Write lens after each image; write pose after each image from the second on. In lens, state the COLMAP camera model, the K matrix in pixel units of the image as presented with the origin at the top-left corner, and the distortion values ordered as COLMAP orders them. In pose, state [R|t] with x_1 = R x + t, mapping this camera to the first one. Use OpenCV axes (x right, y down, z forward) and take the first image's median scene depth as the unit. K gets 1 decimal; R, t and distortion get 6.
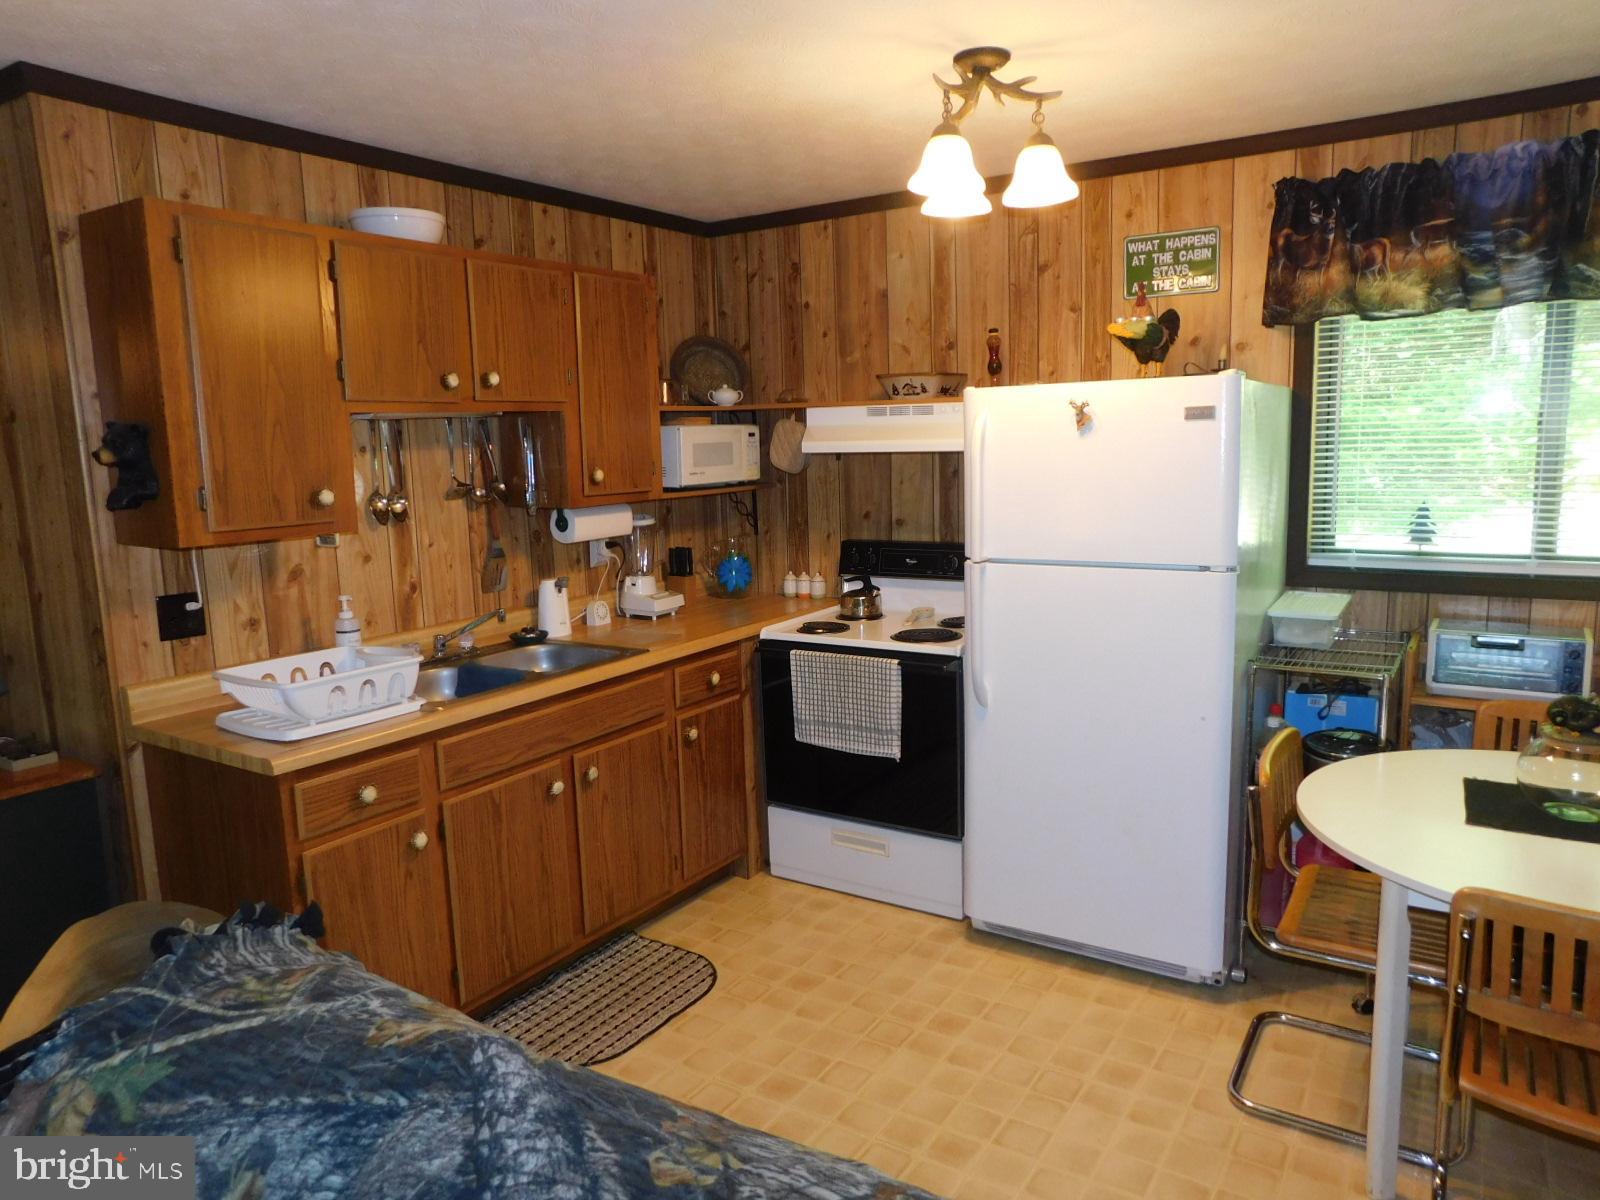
lens RADIAL K [[1072.2, 0, 794.2], [0, 1072.2, 593.9], [0, 0, 1]] dist [-0.051376, 0.048649]
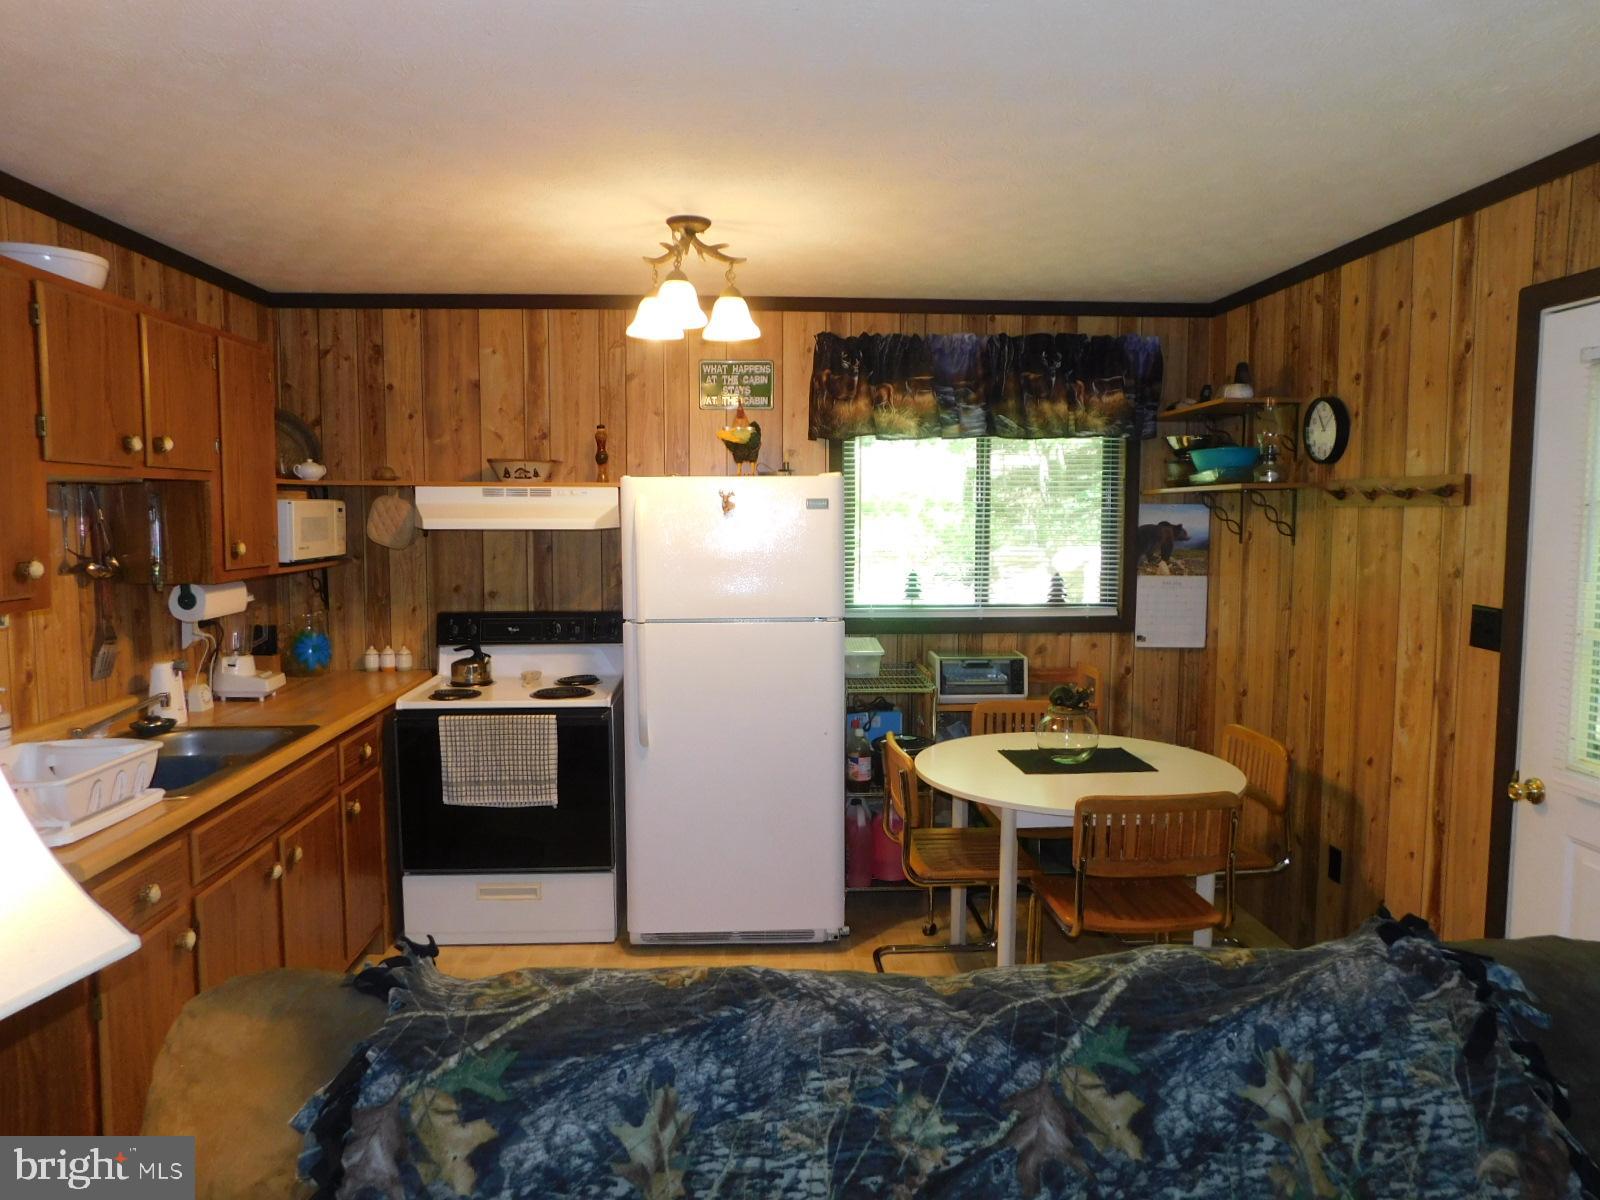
lens RADIAL K [[1072.2, 0, 787.5], [0, 1072.2, 596.0], [0, 0, 1]] dist [-0.051376, 0.048649]
pose [[0.810048, -0.019720, 0.586032, -0.377008], [0.062622, 0.996628, -0.053023, 0.013143], [-0.583010, 0.079649, 0.808551, -0.052345]]
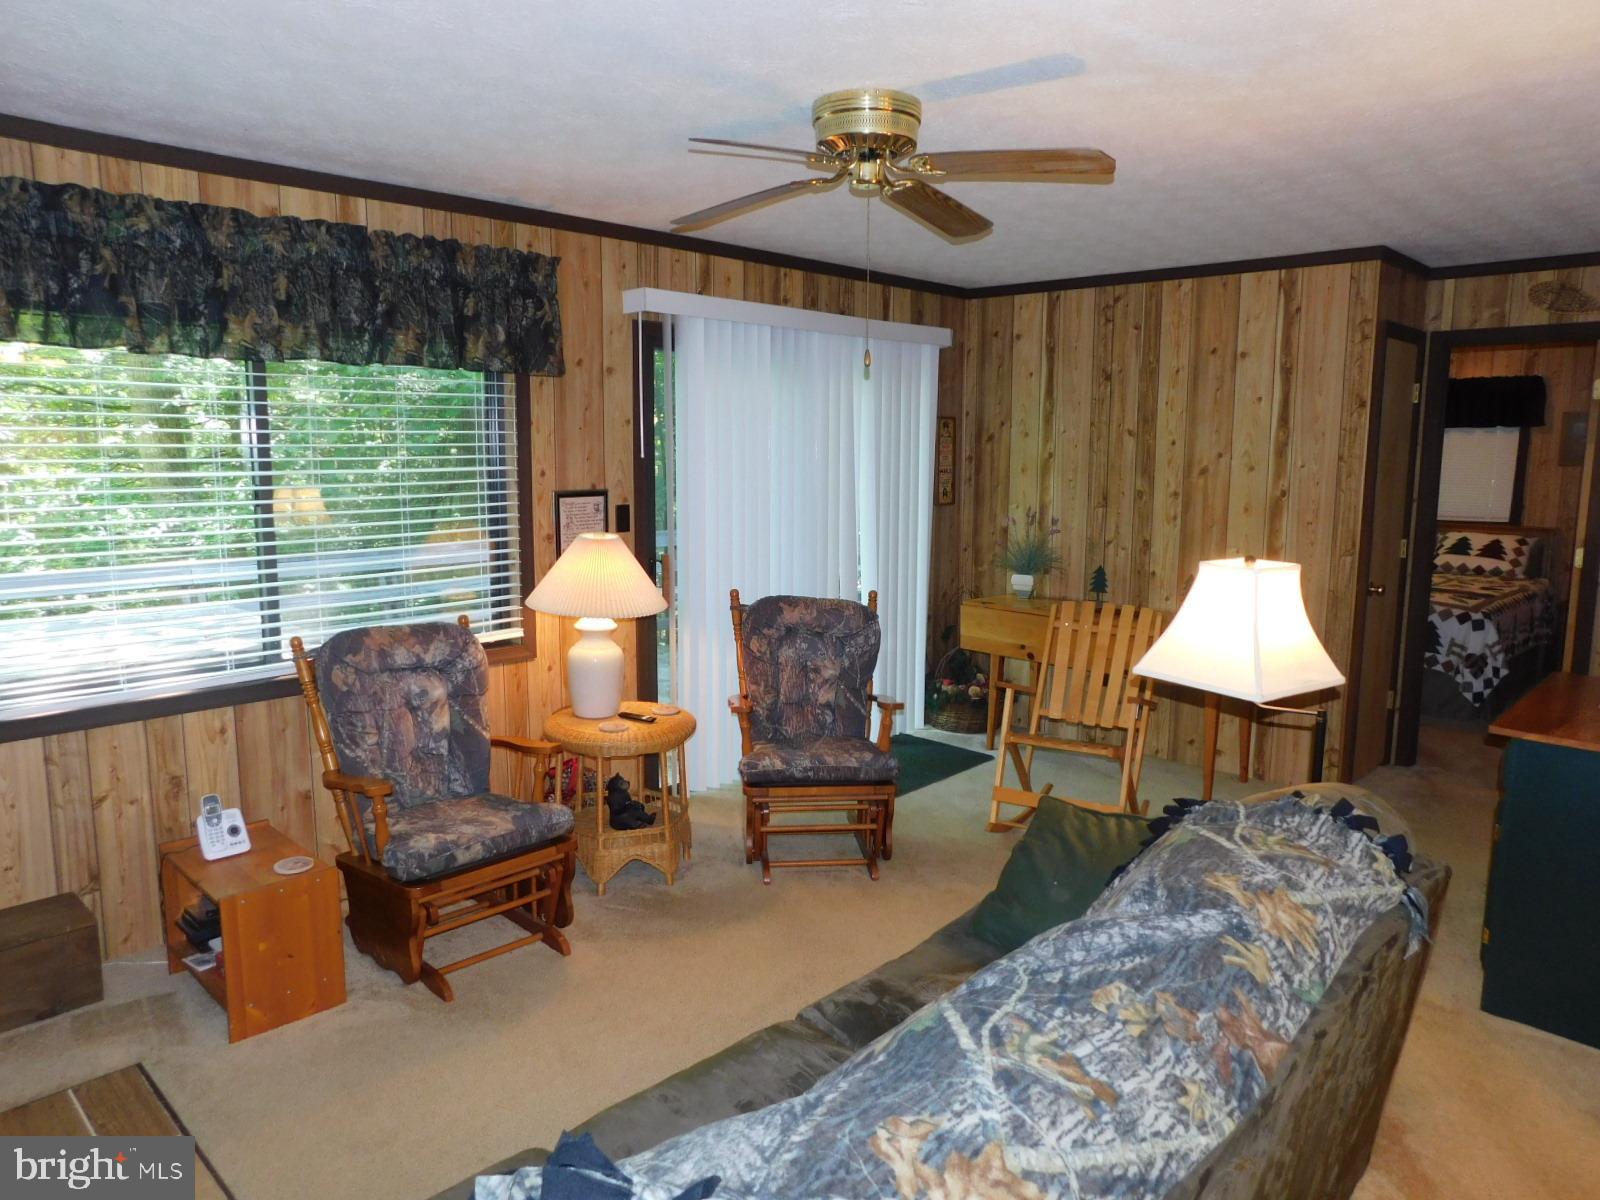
lens RADIAL K [[1072.2, 0, 795.2], [0, 1072.2, 596.2], [0, 0, 1]] dist [-0.051376, 0.048649]
pose [[-0.189028, 0.164073, -0.968168, 0.372428], [-0.145261, 0.970423, 0.192816, -0.047475], [0.971168, 0.177085, -0.159604, 0.231175]]
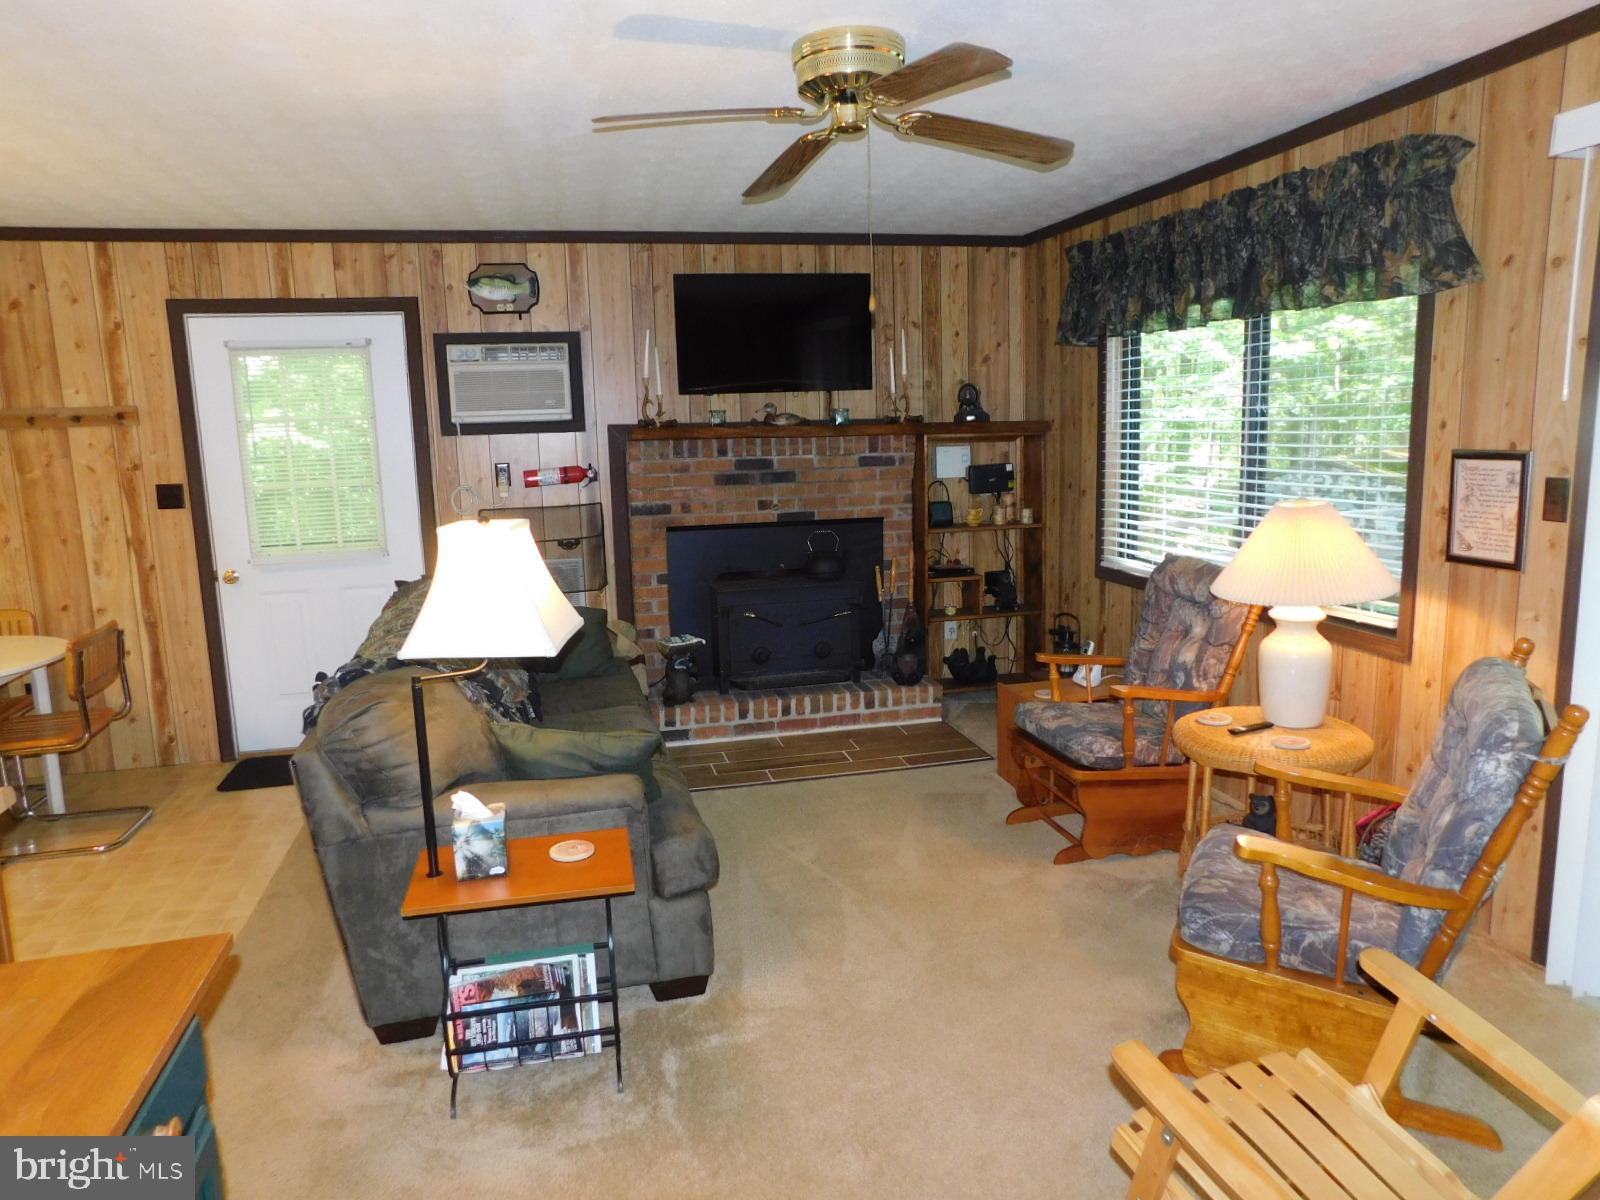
lens RADIAL K [[1072.2, 0, 797.9], [0, 1072.2, 603.8], [0, 0, 1]] dist [-0.051376, 0.048649]
pose [[-0.726699, -0.070647, 0.683314, -1.072579], [0.151268, 0.953826, 0.259488, -0.079896], [-0.670094, 0.291933, -0.682458, 0.788166]]
